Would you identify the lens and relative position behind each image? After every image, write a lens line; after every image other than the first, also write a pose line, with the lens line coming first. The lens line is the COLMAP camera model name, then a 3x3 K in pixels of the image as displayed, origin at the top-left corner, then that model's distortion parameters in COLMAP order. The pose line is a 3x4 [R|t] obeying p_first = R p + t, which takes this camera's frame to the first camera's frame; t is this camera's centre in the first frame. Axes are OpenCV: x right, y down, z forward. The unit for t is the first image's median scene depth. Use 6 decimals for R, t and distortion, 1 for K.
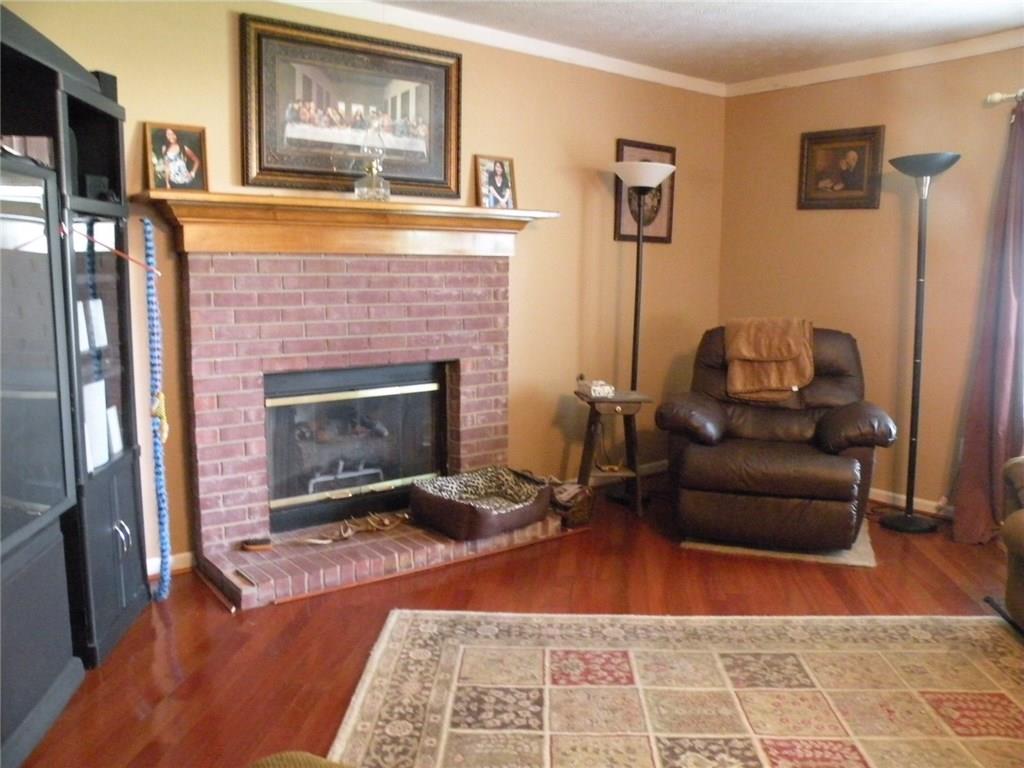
lens RADIAL K [[822.1, 0, 516.8], [0, 822.1, 386.9], [0, 0, 1]] dist [-0.161989, 0.154653]
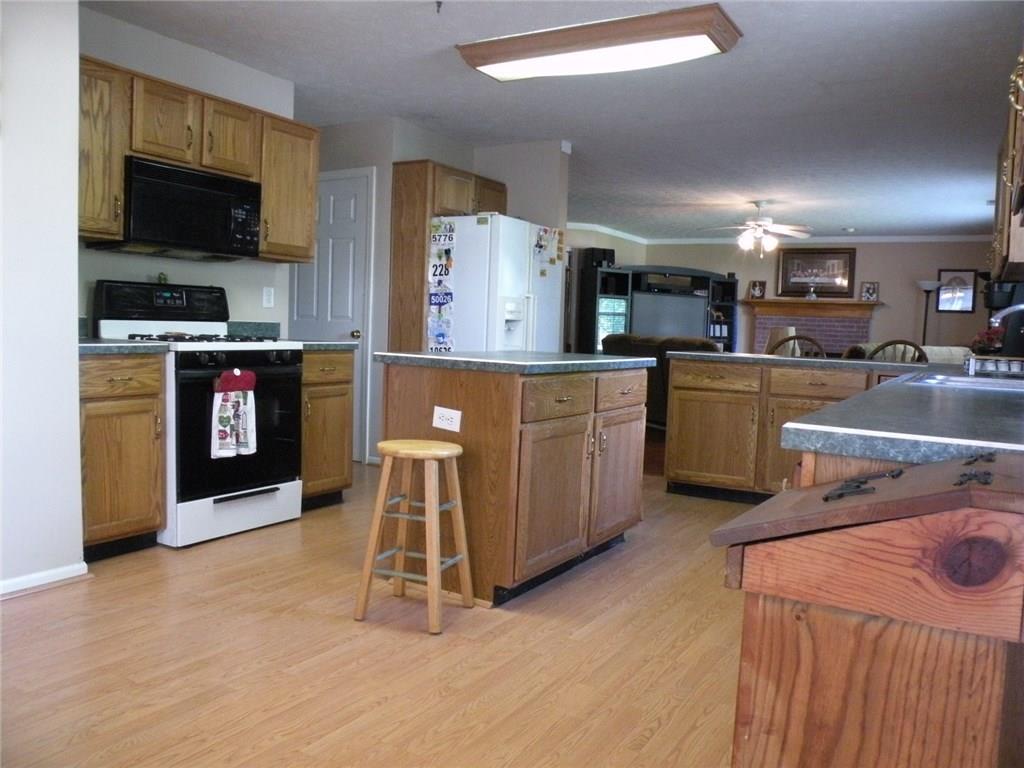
lens RADIAL K [[822.1, 0, 516.8], [0, 822.1, 386.9], [0, 0, 1]] dist [-0.161989, 0.154653]
pose [[0.361223, 0.066160, -0.930130, 2.269290], [-0.165379, 0.986212, 0.005923, 0.270797], [0.917697, 0.151684, 0.367184, -1.132269]]
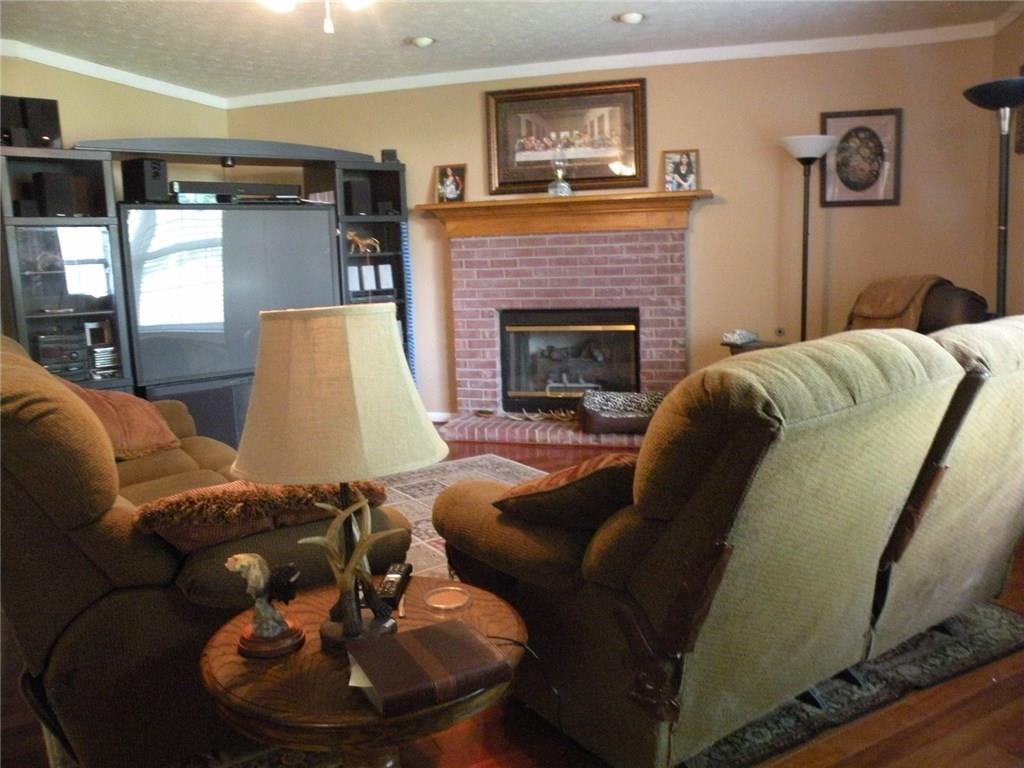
lens RADIAL K [[822.1, 0, 516.8], [0, 822.1, 386.9], [0, 0, 1]] dist [-0.161989, 0.154653]
pose [[0.580435, 0.095297, -0.808711, 0.963052], [-0.077360, 0.995090, 0.061737, 0.030287], [0.810624, 0.026728, 0.584957, 0.065681]]
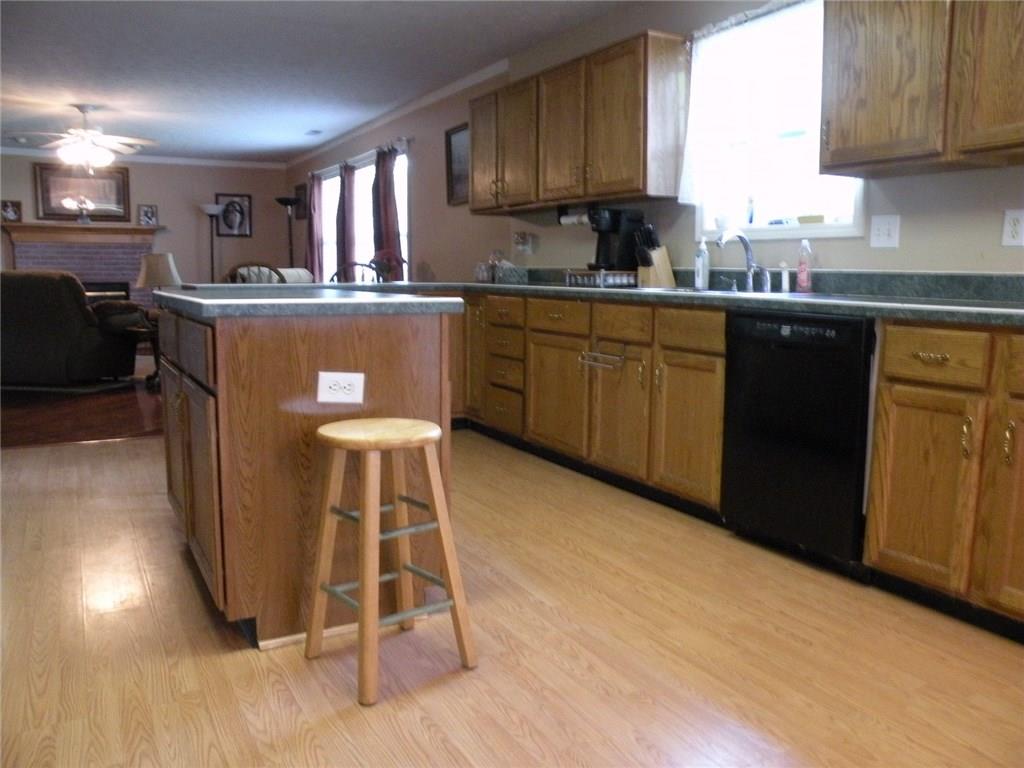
lens RADIAL K [[822.1, 0, 516.8], [0, 822.1, 386.9], [0, 0, 1]] dist [-0.161989, 0.154653]
pose [[0.987935, 0.016618, -0.153976, 1.677155], [-0.017962, 0.999812, -0.007345, 0.321235], [0.153825, 0.010022, 0.988047, -1.443398]]
